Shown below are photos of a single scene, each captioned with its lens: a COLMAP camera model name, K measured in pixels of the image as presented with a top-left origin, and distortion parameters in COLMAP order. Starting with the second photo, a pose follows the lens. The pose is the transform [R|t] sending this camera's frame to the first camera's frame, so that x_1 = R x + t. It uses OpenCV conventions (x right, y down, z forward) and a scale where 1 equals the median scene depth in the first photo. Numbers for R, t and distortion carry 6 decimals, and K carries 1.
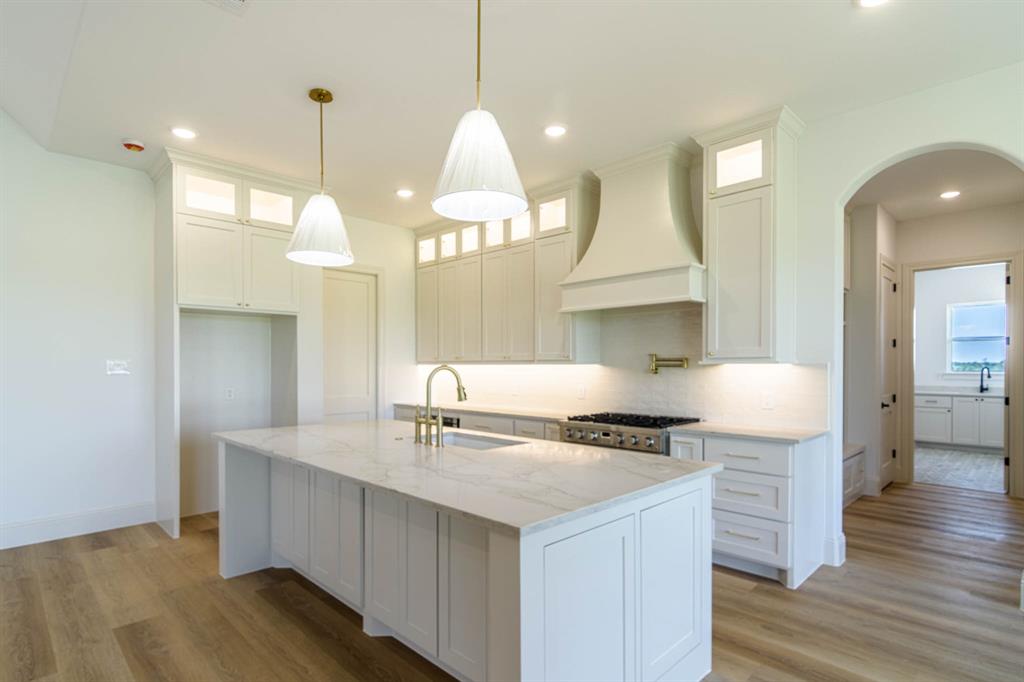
lens RADIAL K [[527.4, 0, 512.6], [0, 527.4, 368.9], [0, 0, 1]] dist [-0.000101, 0.000377]
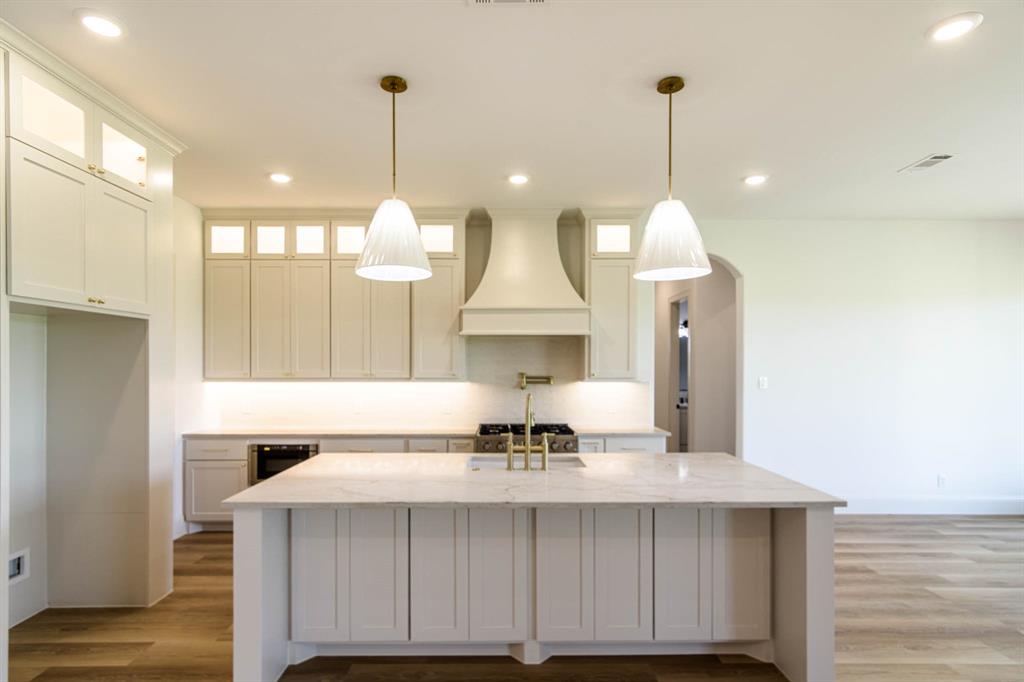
lens RADIAL K [[522.8, 0, 507.2], [0, 522.8, 367.6], [0, 0, 1]] dist [0.002969, 0.000285]
pose [[0.696707, -0.001376, 0.717355, -0.636508], [0.002969, 0.999995, -0.000966, -0.040455], [-0.717350, 0.002803, 0.696708, 0.204960]]
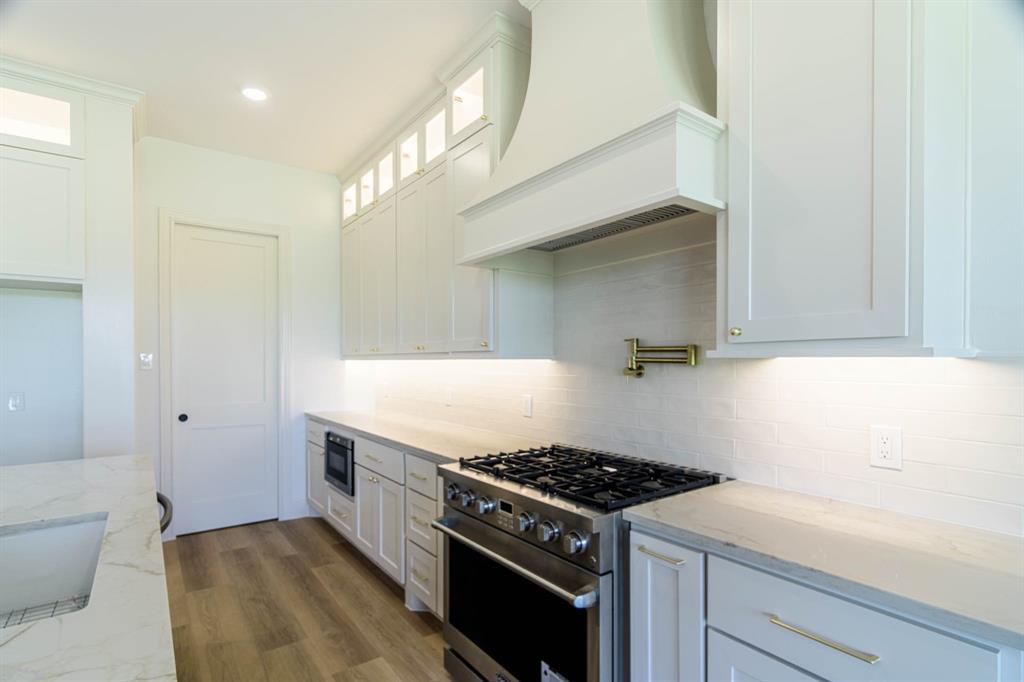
lens RADIAL K [[499.2, 0, 510.2], [0, 499.2, 361.6], [0, 0, 1]] dist [-0.000900, -0.000340]
pose [[0.989178, -0.000778, -0.146721, 0.227372], [0.000444, 0.999997, -0.002312, -0.004396], [0.146722, 0.002222, 0.989175, 0.518135]]
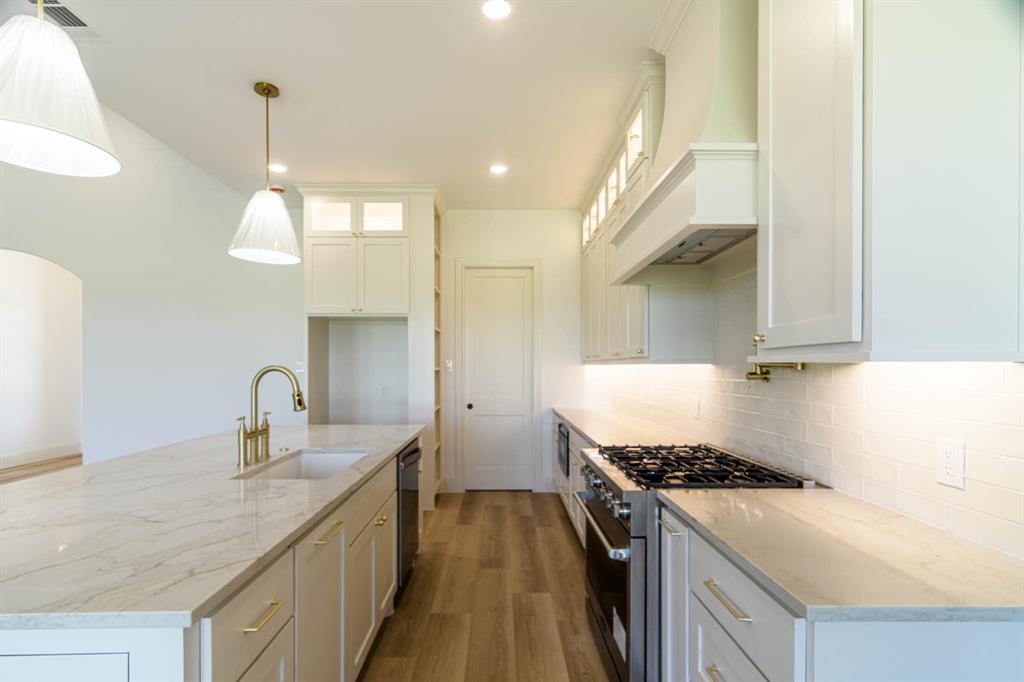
lens RADIAL K [[498.8, 0, 506.0], [0, 498.8, 365.9], [0, 0, 1]] dist [0.001839, -0.000992]
pose [[0.716484, 0.000284, -0.697603, 0.449424], [-0.002756, 0.999993, -0.002424, -0.004087], [0.697598, 0.003659, 0.716480, 0.485926]]
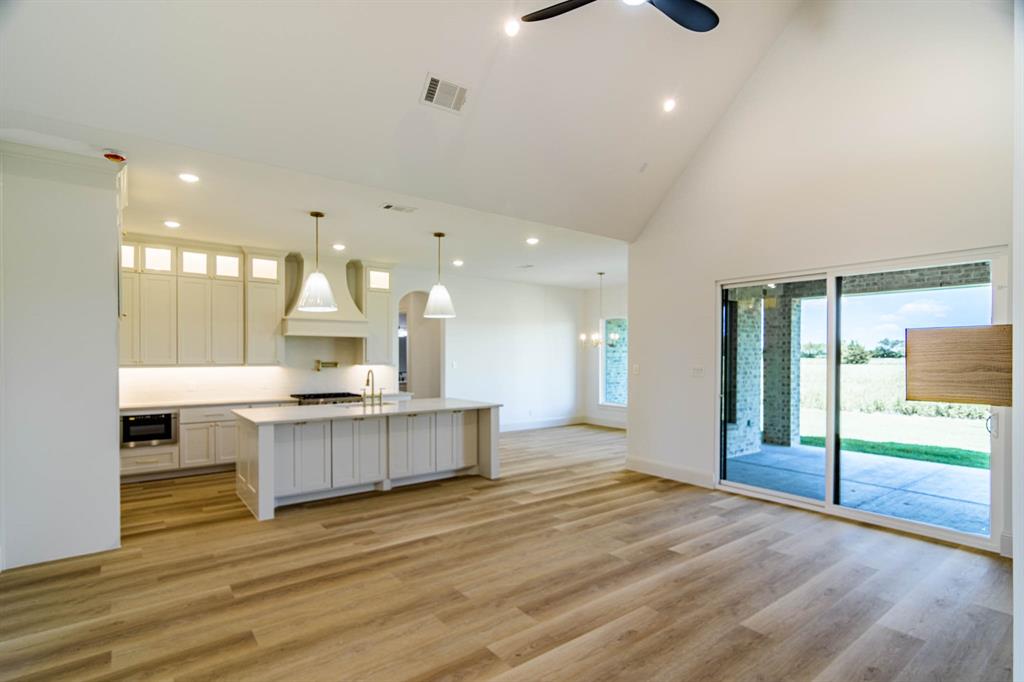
lens RADIAL K [[498.8, 0, 506.0], [0, 498.8, 365.9], [0, 0, 1]] dist [0.001839, -0.000992]
pose [[0.131120, -0.018147, 0.991200, -1.426230], [0.004600, 0.999833, 0.017697, -0.037244], [-0.991356, 0.002239, 0.131181, 0.133423]]
